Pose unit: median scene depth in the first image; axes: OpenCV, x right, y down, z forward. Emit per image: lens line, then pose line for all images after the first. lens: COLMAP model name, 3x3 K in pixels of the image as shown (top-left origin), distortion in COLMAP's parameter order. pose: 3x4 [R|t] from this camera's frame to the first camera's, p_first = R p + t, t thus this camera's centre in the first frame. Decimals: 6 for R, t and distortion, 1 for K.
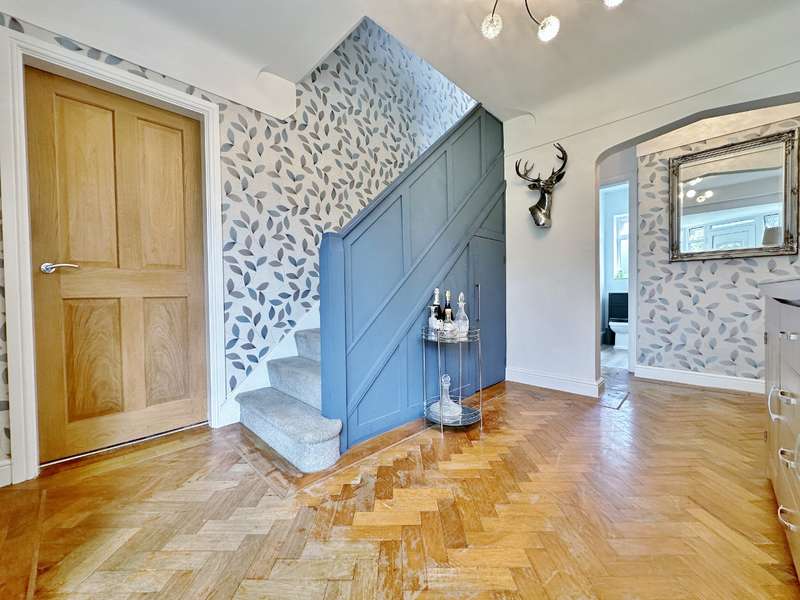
lens RADIAL K [[318.3, 0, 400.3], [0, 318.3, 299.3], [0, 0, 1]] dist [0.000203, 0.000684]
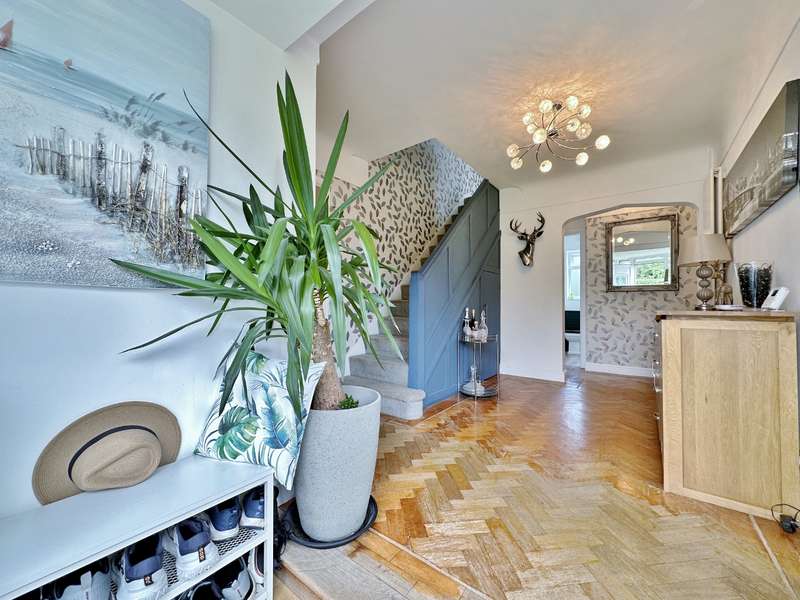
lens RADIAL K [[318.3, 0, 400.4], [0, 318.3, 299.5], [0, 0, 1]] dist [0.000203, 0.000684]
pose [[0.991195, 0.021468, 0.130656, -0.319621], [-0.016475, 0.999097, -0.039172, -0.006881], [-0.131379, 0.036674, 0.990654, -0.363881]]
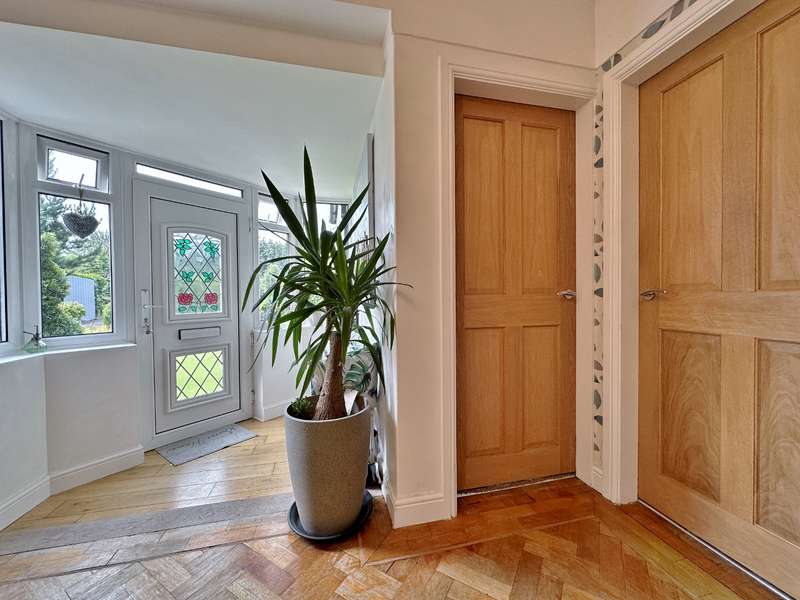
lens RADIAL K [[318.3, 0, 400.3], [0, 318.3, 300.2], [0, 0, 1]] dist [0.000203, 0.000684]
pose [[-0.526389, 0.030453, -0.849699, 0.026859], [-0.004904, 0.999233, 0.038850, -0.065528], [0.850230, 0.024617, -0.525835, 0.507001]]
